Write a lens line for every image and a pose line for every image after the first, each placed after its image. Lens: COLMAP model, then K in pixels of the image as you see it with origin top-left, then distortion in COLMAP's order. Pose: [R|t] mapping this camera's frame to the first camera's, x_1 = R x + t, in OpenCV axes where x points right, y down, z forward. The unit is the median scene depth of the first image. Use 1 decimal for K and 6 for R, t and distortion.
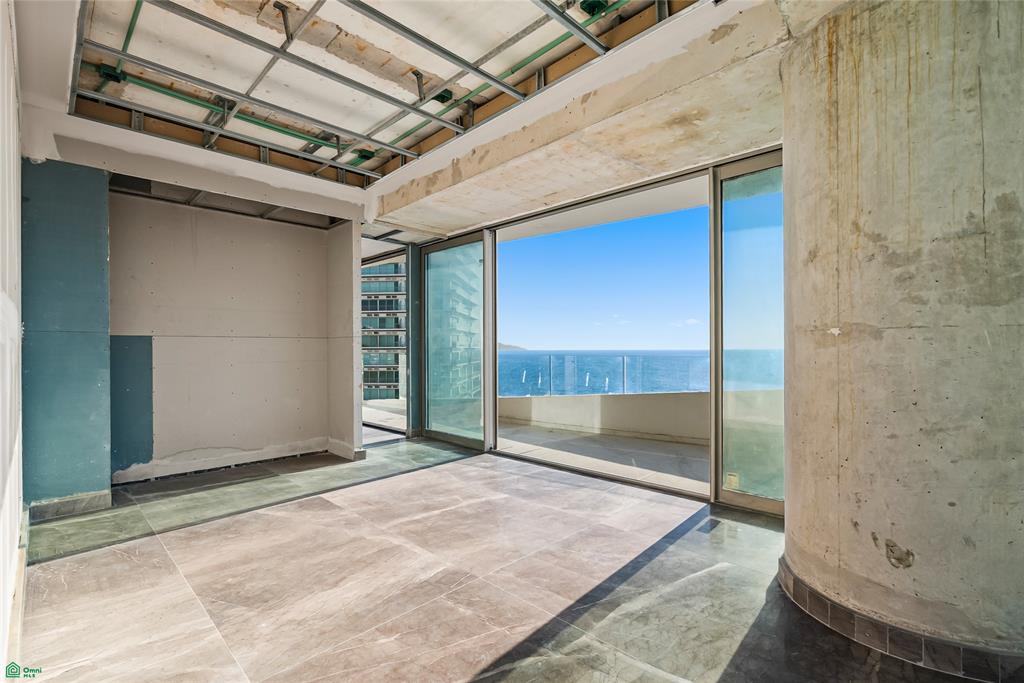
lens RADIAL K [[459.4, 0, 525.4], [0, 459.4, 361.4], [0, 0, 1]] dist [-0.008767, 0.001102]
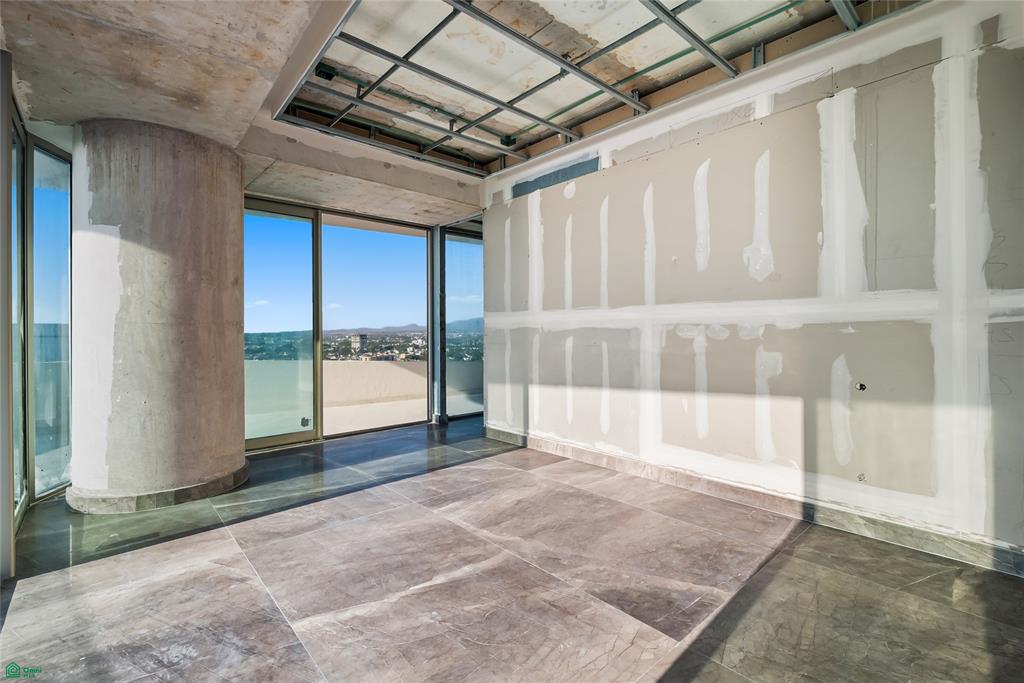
lens RADIAL K [[459.4, 0, 513.5], [0, 459.4, 333.4], [0, 0, 1]] dist [-0.008767, 0.001102]
pose [[-0.996299, 0.009069, 0.085472, -0.432226], [0.011764, 0.999448, 0.031081, -0.051860], [-0.085143, 0.031972, -0.995856, 1.965743]]
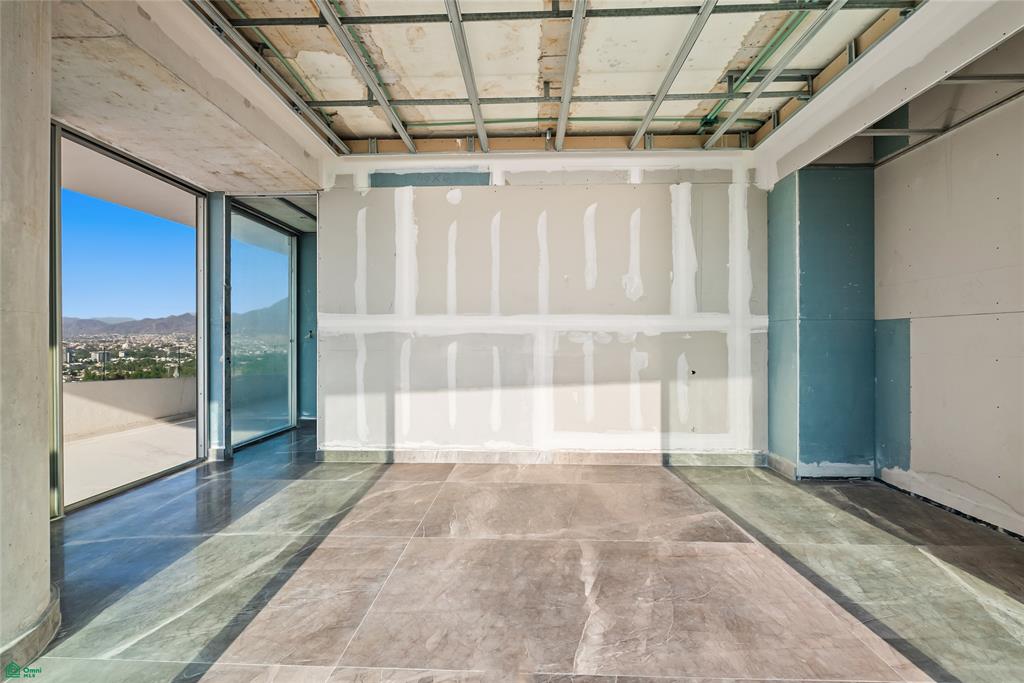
lens RADIAL K [[459.4, 0, 505.3], [0, 459.4, 341.5], [0, 0, 1]] dist [-0.008767, 0.001102]
pose [[-0.759761, 0.006527, -0.650170, 0.390361], [-0.014882, 0.999513, 0.027424, -0.036997], [0.650032, 0.030512, -0.759294, 1.702596]]
